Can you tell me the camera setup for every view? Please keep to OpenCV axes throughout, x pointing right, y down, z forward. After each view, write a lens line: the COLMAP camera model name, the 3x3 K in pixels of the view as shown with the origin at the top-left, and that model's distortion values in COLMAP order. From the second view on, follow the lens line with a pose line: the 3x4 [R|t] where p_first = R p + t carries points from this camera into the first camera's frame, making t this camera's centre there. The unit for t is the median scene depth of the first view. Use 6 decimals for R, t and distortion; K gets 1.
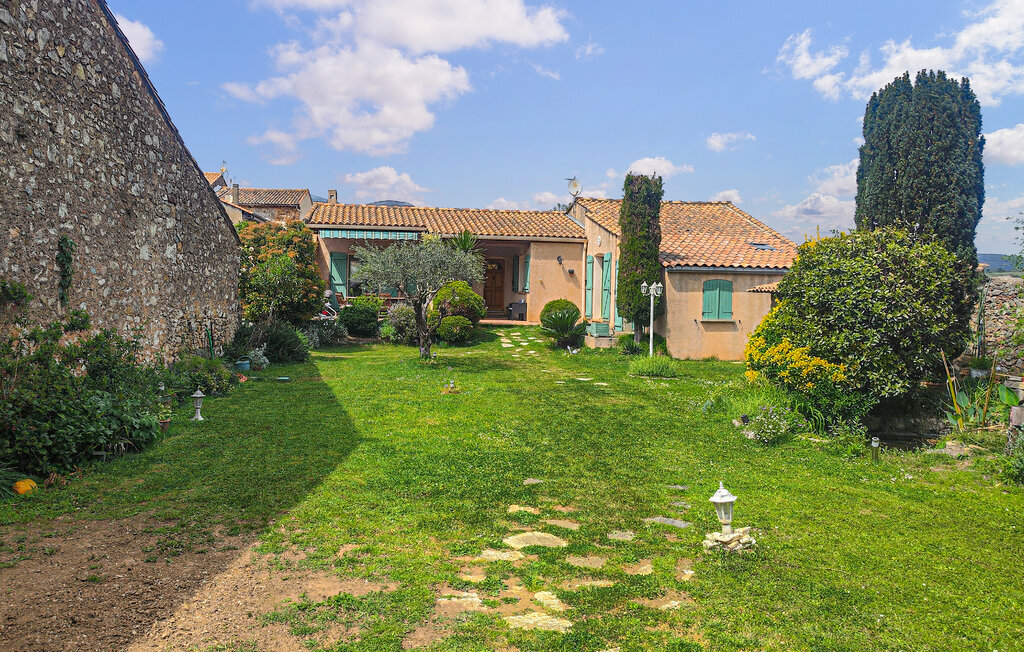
lens RADIAL K [[725.4, 0, 511.9], [0, 725.4, 324.2], [0, 0, 1]] dist [-0.007347, -0.000557]
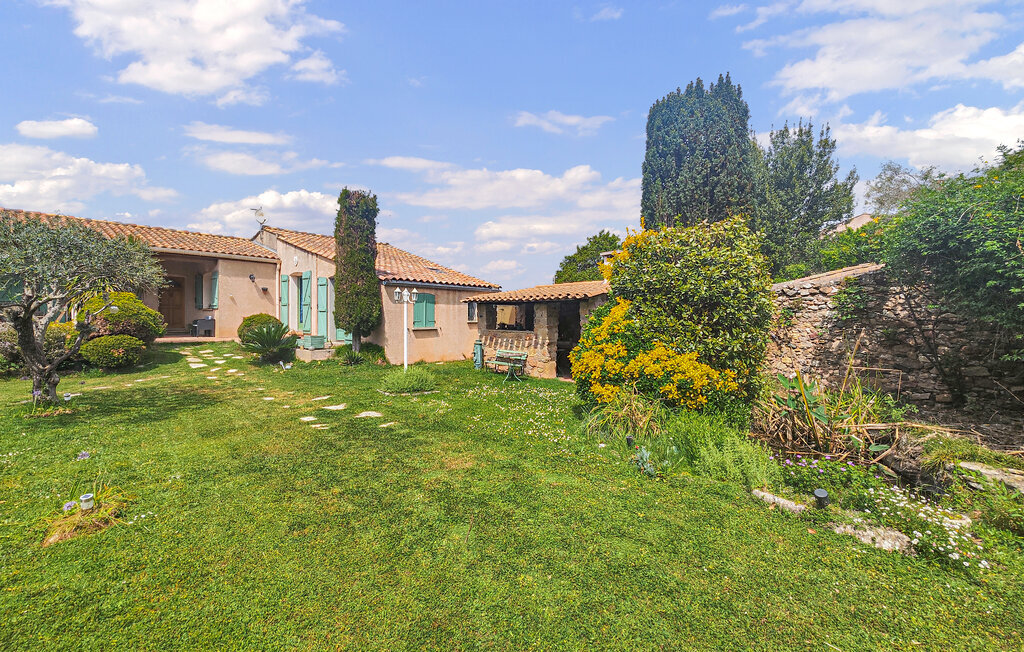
lens RADIAL K [[416.0, 0, 512.0], [0, 416.0, 319.2], [0, 0, 1]] dist [-0.002063, 0.000186]
pose [[0.781989, -0.023139, 0.622863, -0.021565], [0.041902, 0.999002, -0.015495, -0.003603], [-0.621883, 0.038216, 0.782177, 0.371289]]
